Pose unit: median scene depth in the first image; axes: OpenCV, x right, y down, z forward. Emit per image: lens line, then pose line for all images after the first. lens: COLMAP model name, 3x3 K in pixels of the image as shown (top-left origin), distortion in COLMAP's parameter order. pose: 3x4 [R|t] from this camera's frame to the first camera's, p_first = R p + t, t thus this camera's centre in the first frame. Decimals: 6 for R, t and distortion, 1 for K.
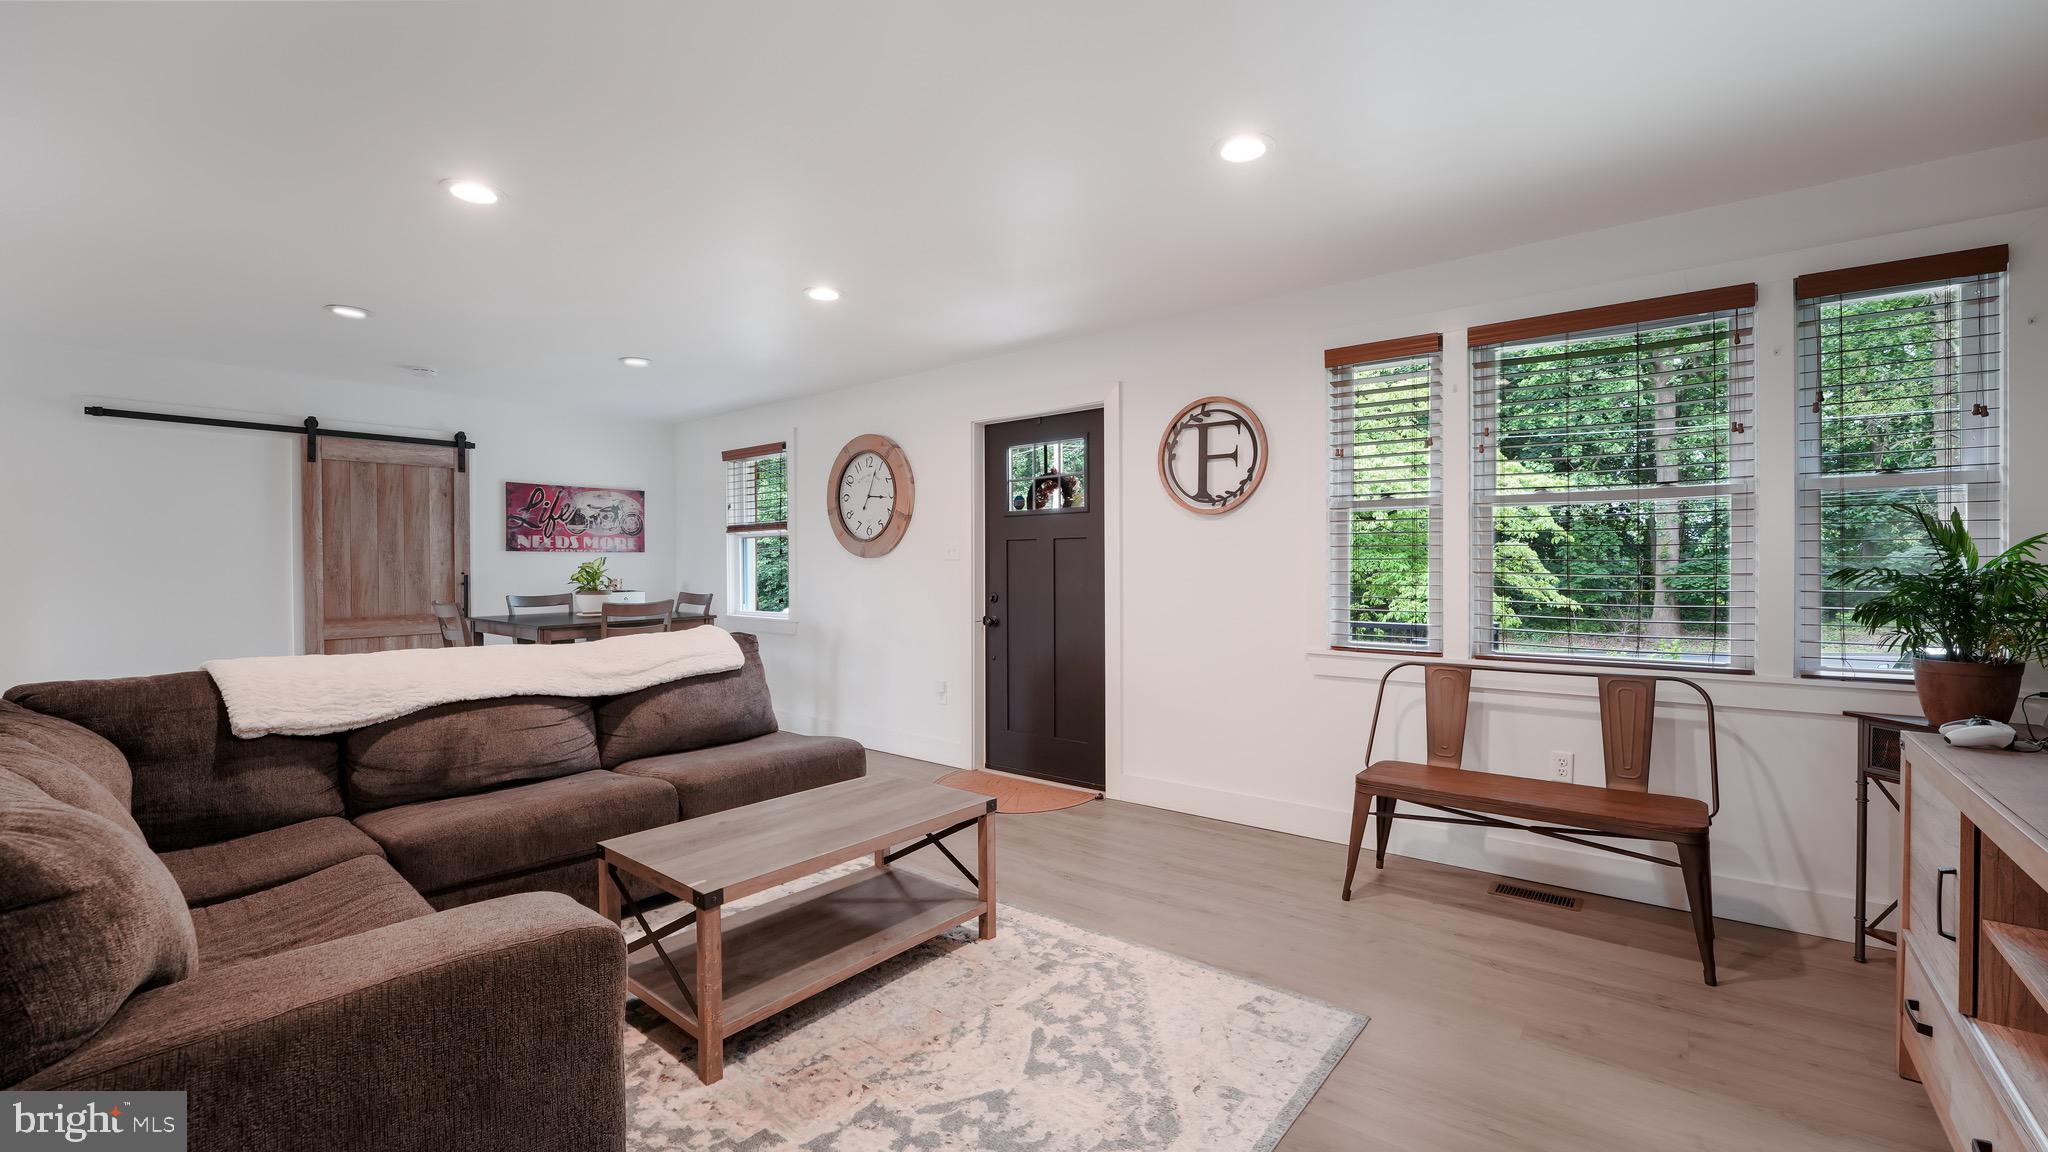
lens RADIAL K [[839.4, 0, 1032.0], [0, 839.4, 568.3], [0, 0, 1]] dist [-0.018159, -0.000321]
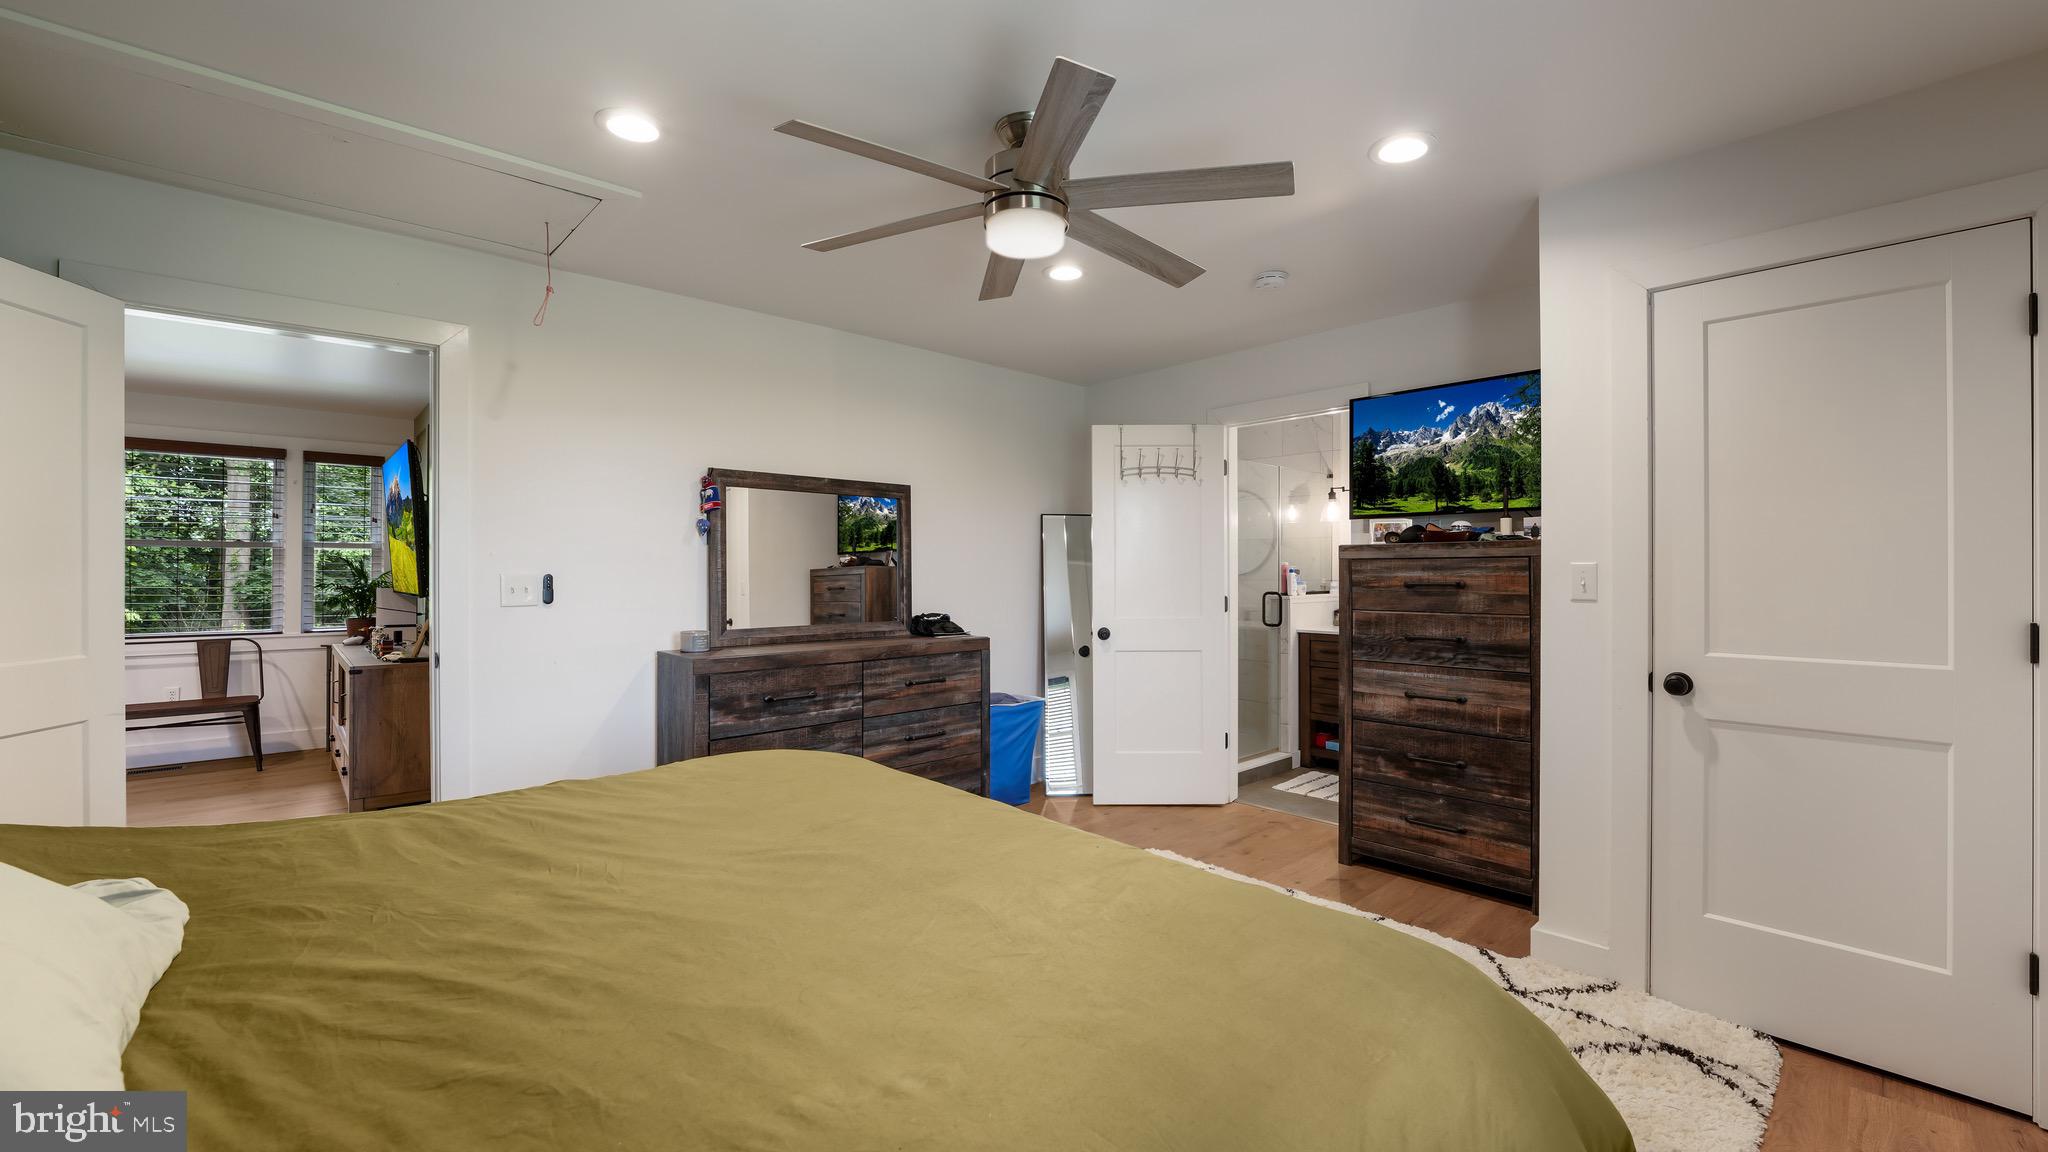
lens RADIAL K [[839.4, 0, 1033.3], [0, 839.4, 567.6], [0, 0, 1]] dist [-0.018159, -0.000321]
pose [[0.149577, 0.009503, 0.988704, -0.893364], [-0.001479, 0.999955, -0.009387, -0.022287], [-0.988749, -0.000058, 0.149585, -1.166193]]
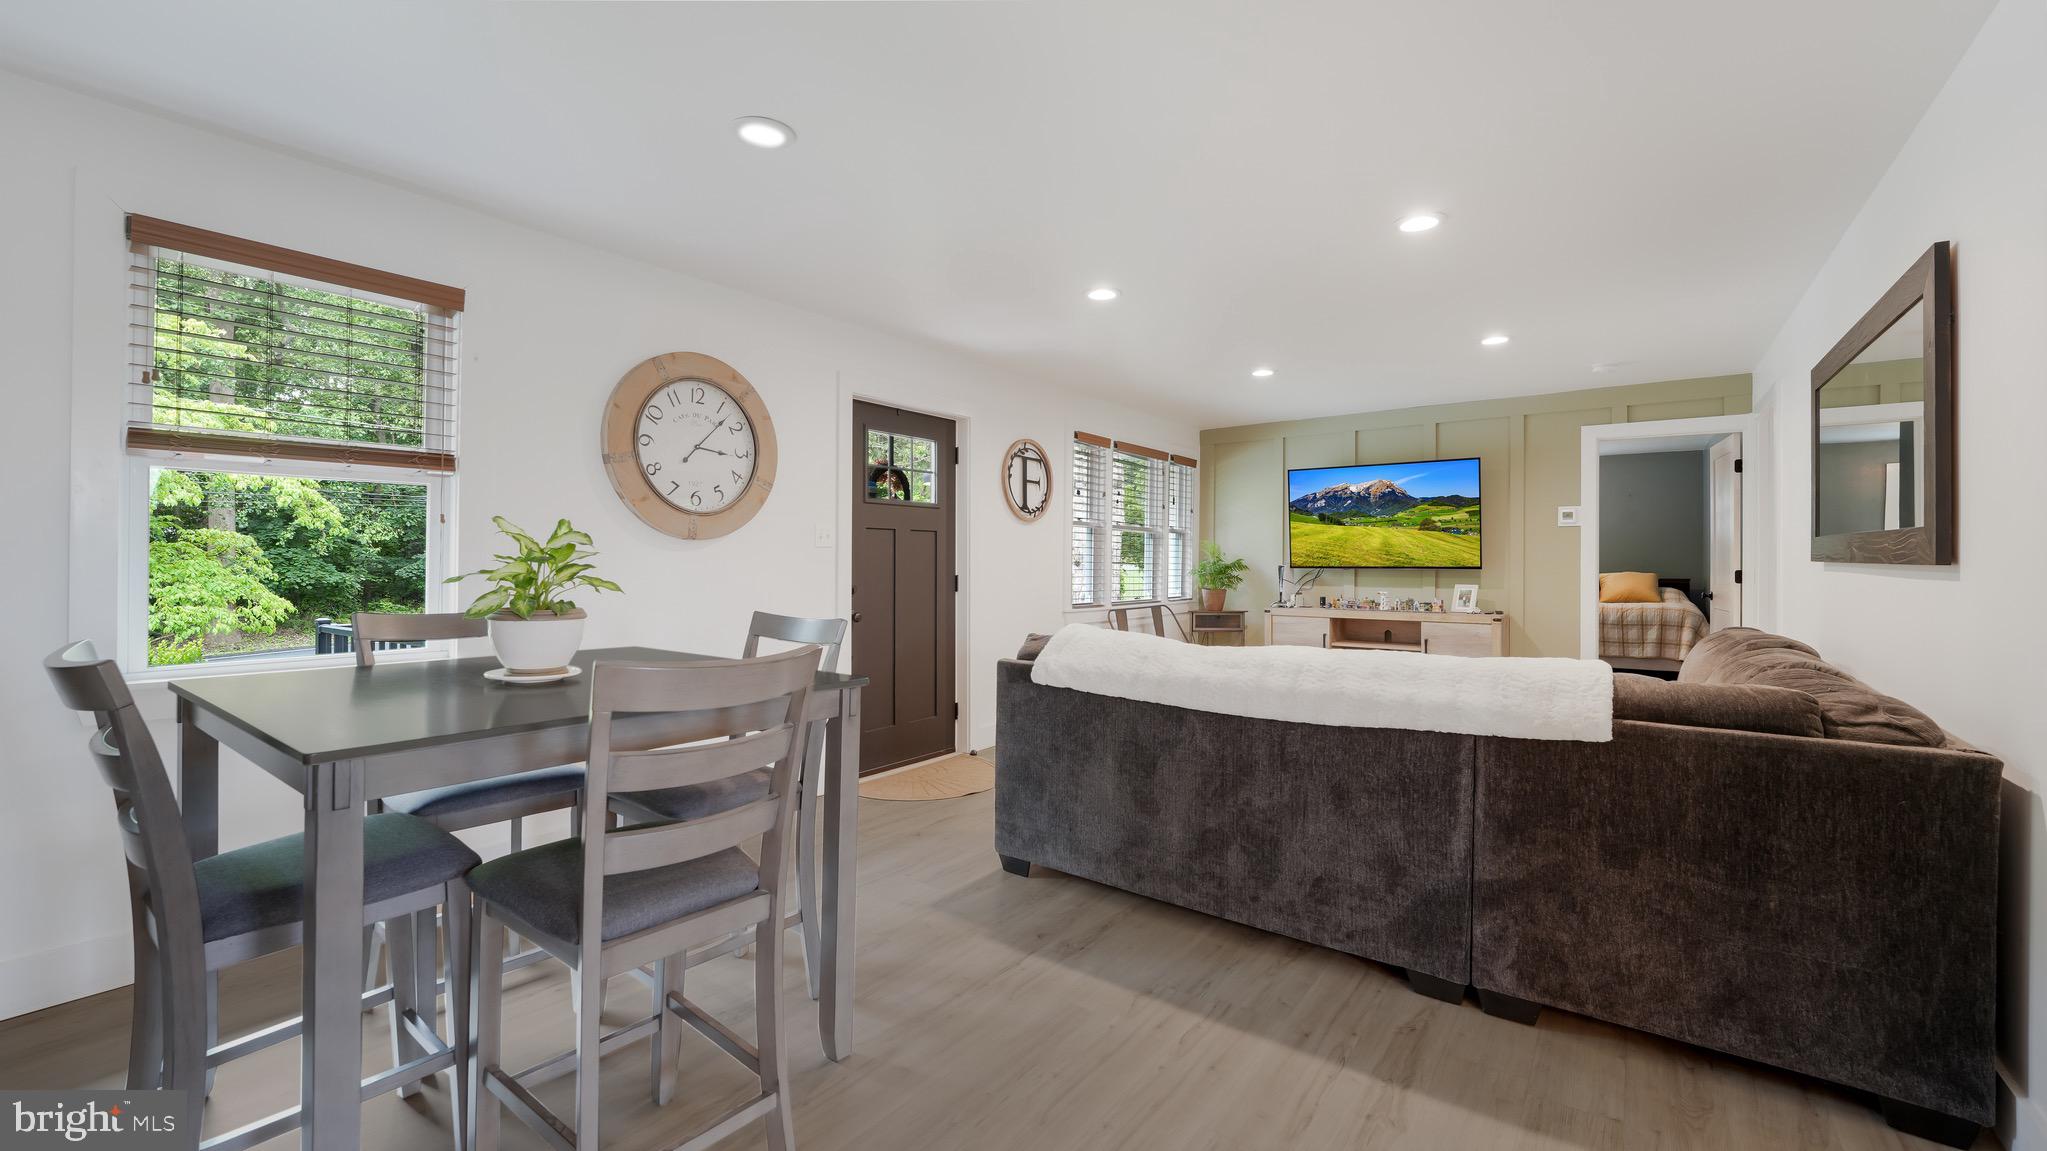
lens RADIAL K [[839.0, 0, 1027.5], [0, 839.0, 563.3], [0, 0, 1]] dist [-0.018159, -0.000321]
pose [[-0.038048, 0.003045, 0.999271, -1.523548], [-0.003605, 0.999988, -0.003185, 0.013958], [-0.999269, -0.003723, -0.038037, 1.331996]]
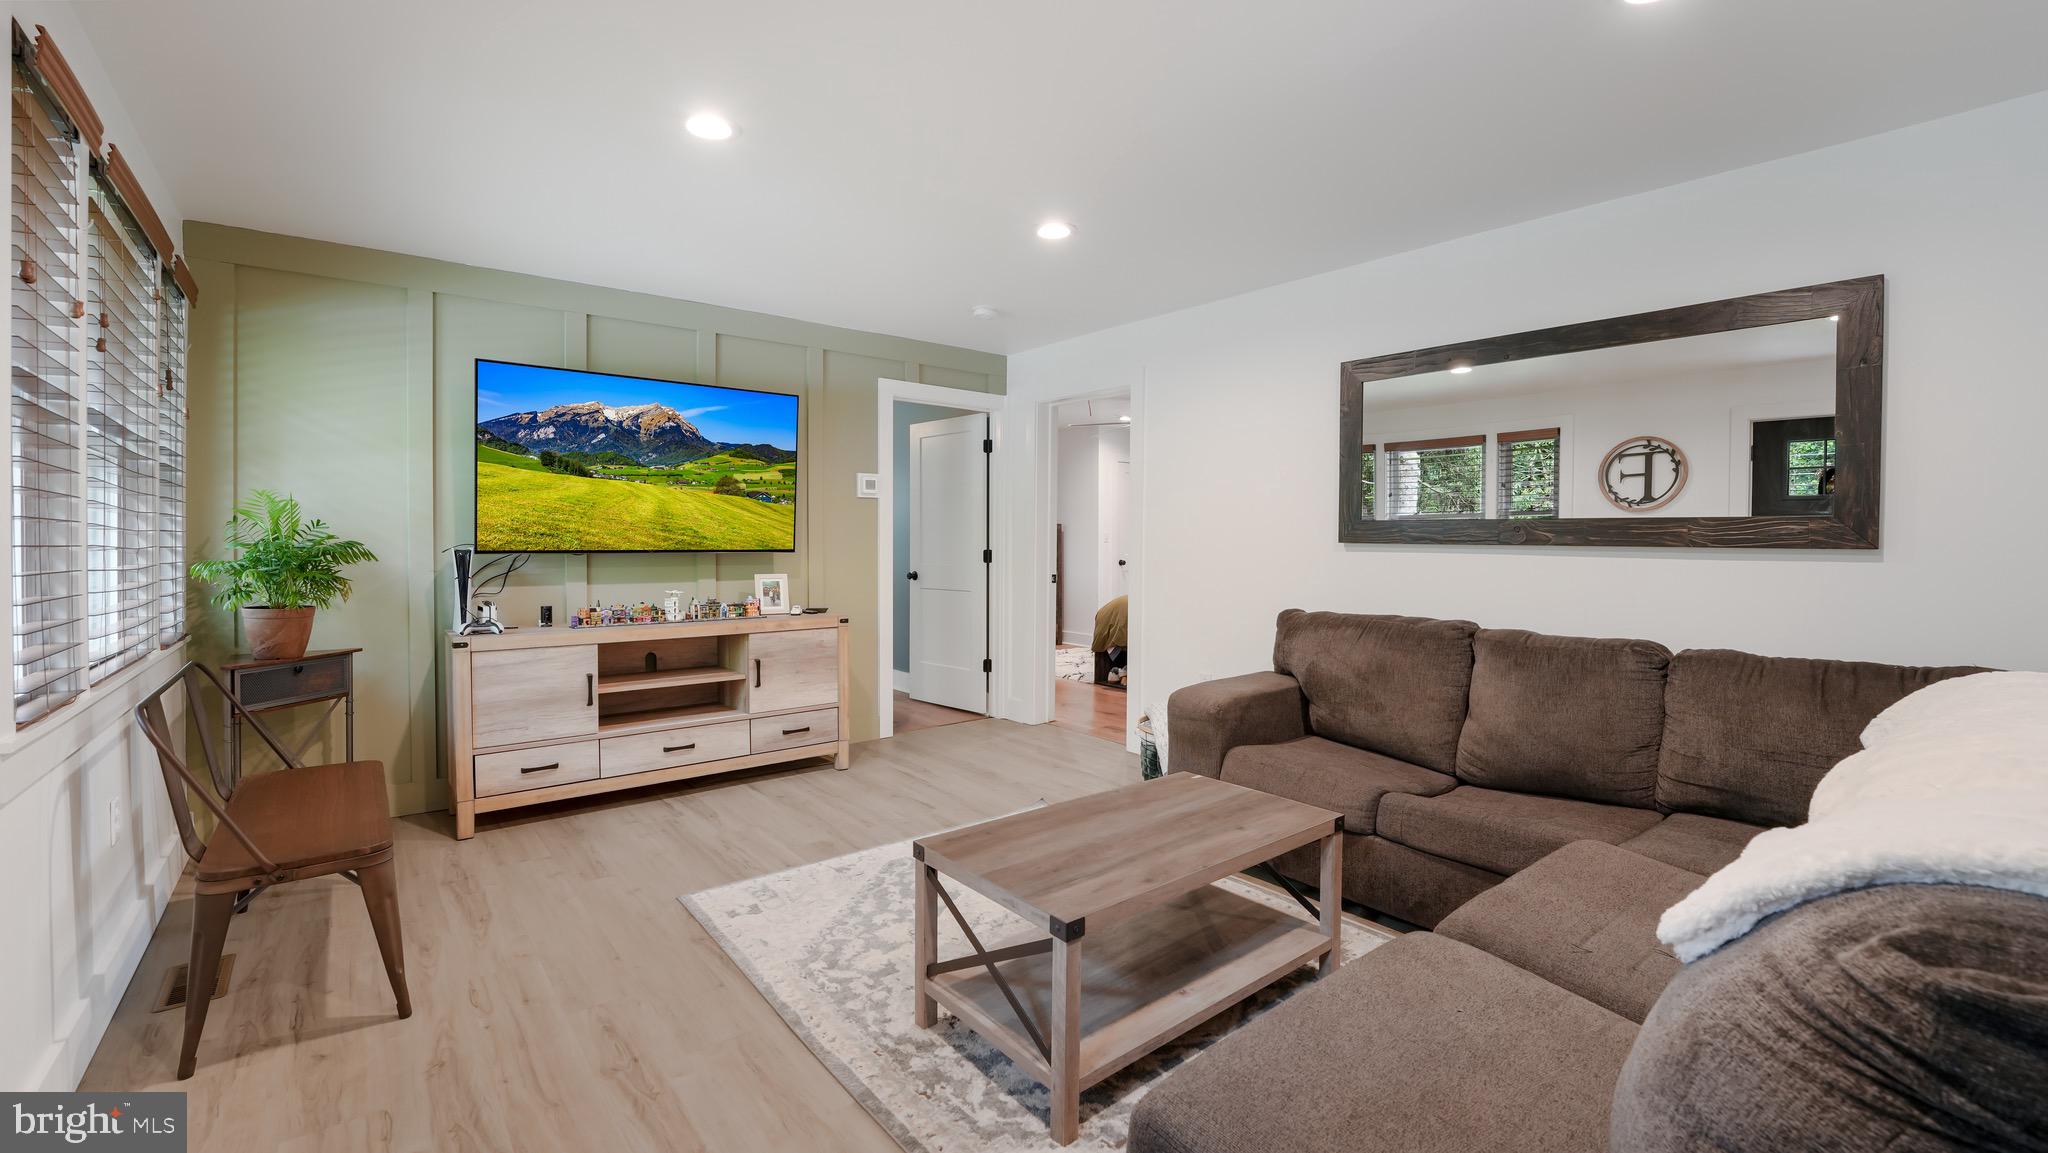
lens RADIAL K [[839.4, 0, 1027.0], [0, 839.4, 561.5], [0, 0, 1]] dist [-0.018159, -0.000321]
pose [[-0.979985, -0.001983, 0.199059, -0.257105], [0.002352, 0.999765, 0.021538, 0.004164], [-0.199055, 0.021575, -0.979751, 1.502086]]
